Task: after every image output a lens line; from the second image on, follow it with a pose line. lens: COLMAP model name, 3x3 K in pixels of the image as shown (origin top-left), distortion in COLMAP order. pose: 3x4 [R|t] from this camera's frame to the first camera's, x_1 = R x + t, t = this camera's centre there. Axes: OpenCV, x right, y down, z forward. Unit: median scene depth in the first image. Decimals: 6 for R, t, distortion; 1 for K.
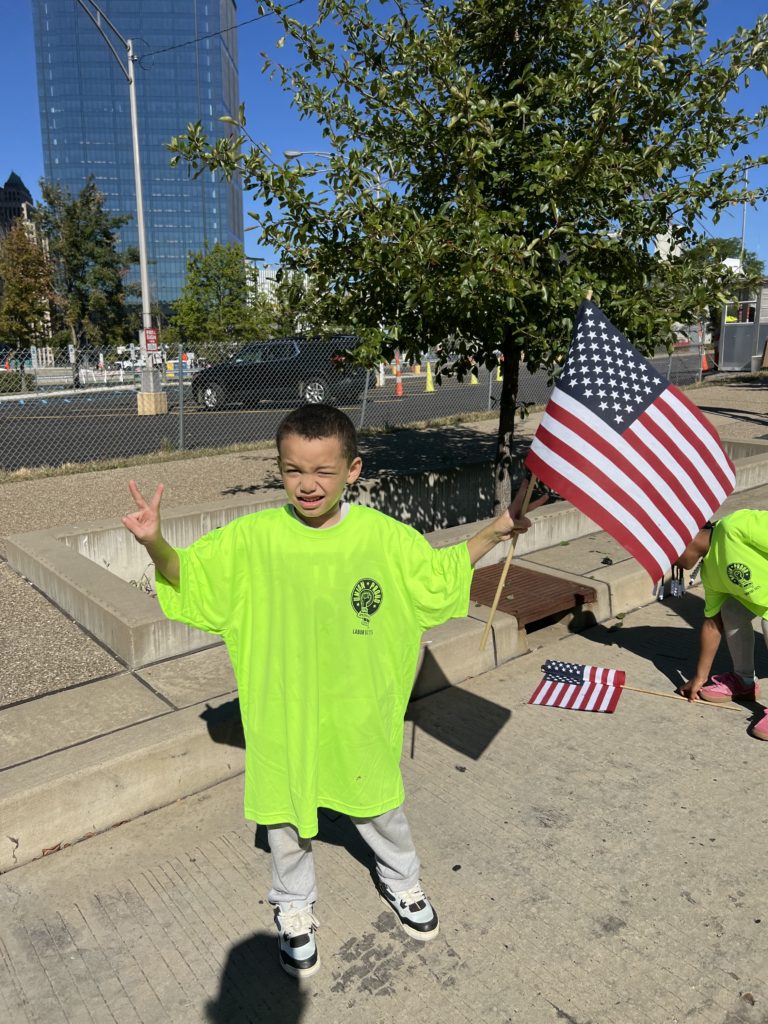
lens RADIAL K [[782.1, 0, 383.8], [0, 782.1, 518.6], [0, 0, 1]] dist [0.016600, -0.012821]
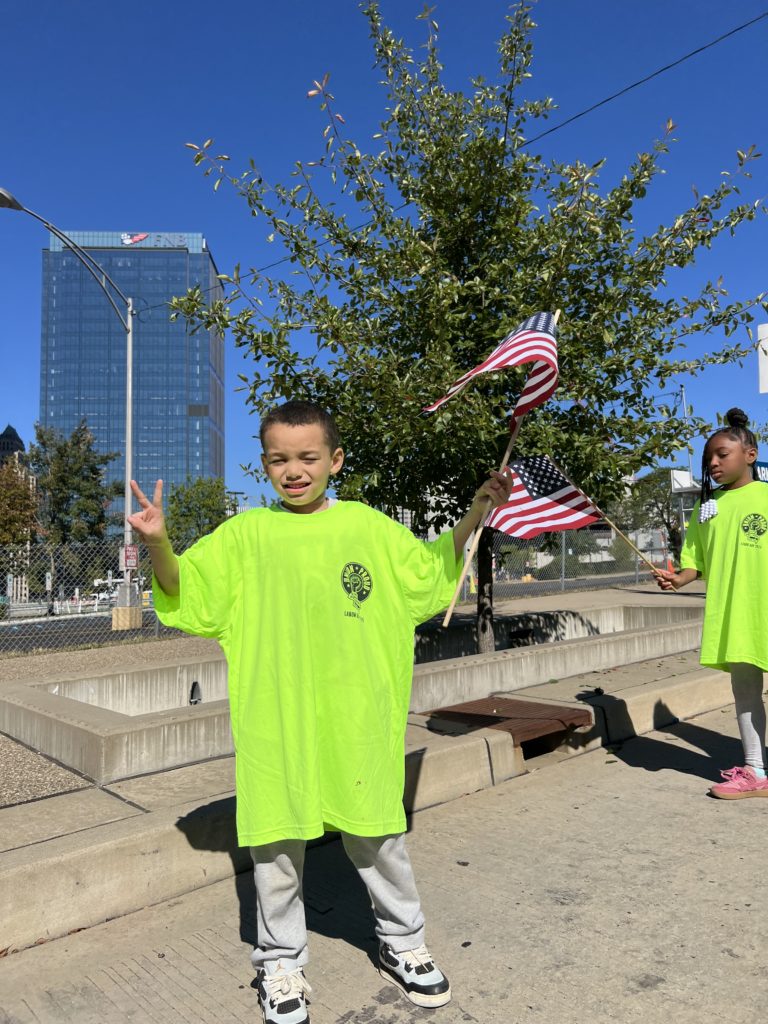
lens RADIAL K [[781.4, 0, 384.0], [0, 781.4, 512.0], [0, 0, 1]] dist [0.040832, -0.056115]
pose [[0.999251, -0.017865, 0.034335, -0.013668], [0.027298, 0.954180, -0.297984, 0.162831], [-0.027438, 0.298698, 0.953953, 0.013699]]
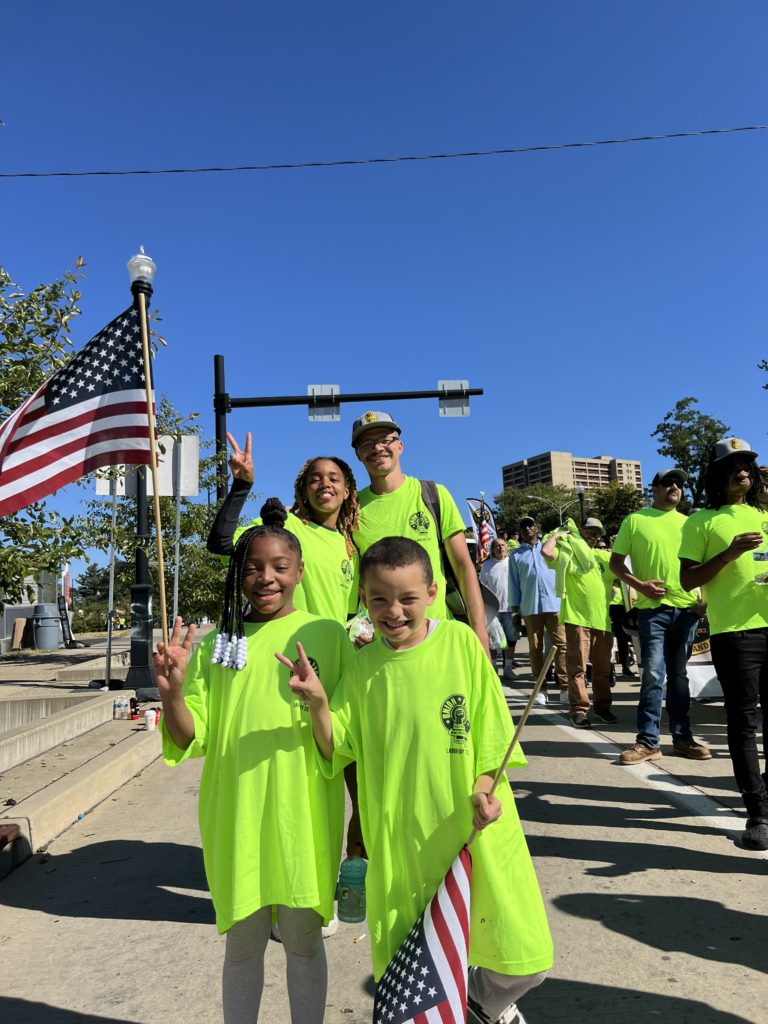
lens RADIAL K [[781.4, 0, 384.0], [0, 781.4, 512.0], [0, 0, 1]] dist [0.040832, -0.056115]
pose [[0.600468, 0.085540, 0.795060, -0.320679], [0.218661, 0.938804, -0.266148, 0.101692], [-0.769172, 0.333662, 0.545017, -0.018988]]
